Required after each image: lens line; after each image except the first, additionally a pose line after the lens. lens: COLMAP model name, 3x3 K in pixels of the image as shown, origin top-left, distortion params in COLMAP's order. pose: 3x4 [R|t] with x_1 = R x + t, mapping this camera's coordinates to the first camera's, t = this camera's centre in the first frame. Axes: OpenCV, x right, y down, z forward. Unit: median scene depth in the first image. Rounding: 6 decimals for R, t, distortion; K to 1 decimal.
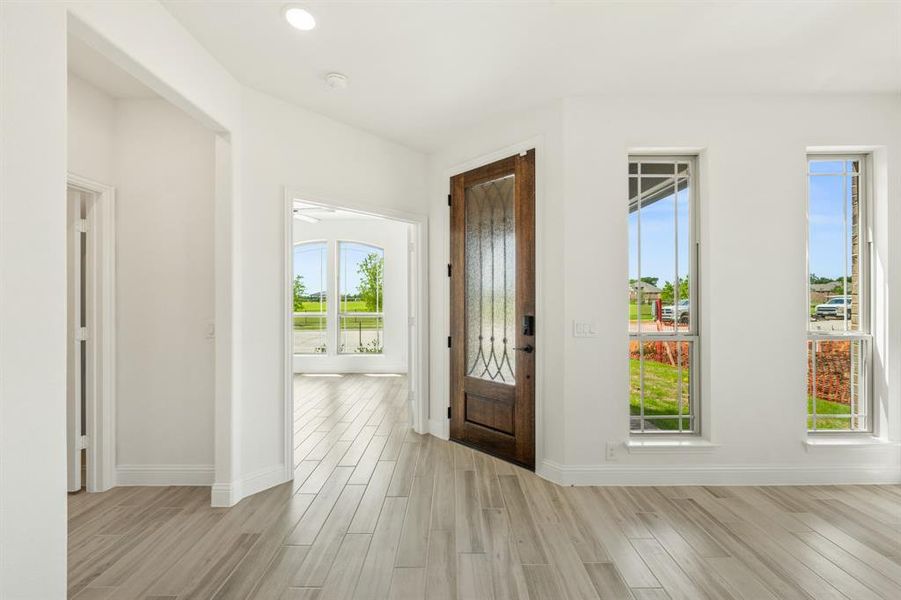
lens RADIAL K [[359.3, 0, 452.0], [0, 359.3, 297.6], [0, 0, 1]] dist [-0.000898, -0.000153]
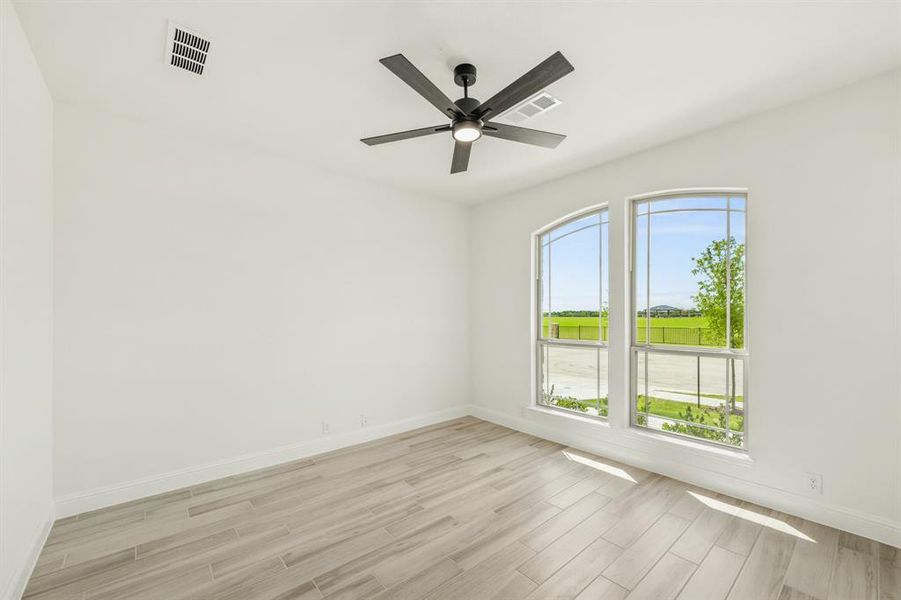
lens RADIAL K [[359.3, 0, 456.9], [0, 359.3, 307.5], [0, 0, 1]] dist [-0.000898, -0.000153]
pose [[0.649109, -0.006110, -0.760670, -0.054973], [-0.003342, 0.999935, -0.010884, -0.001078], [0.760688, 0.009607, 0.649047, 0.283978]]
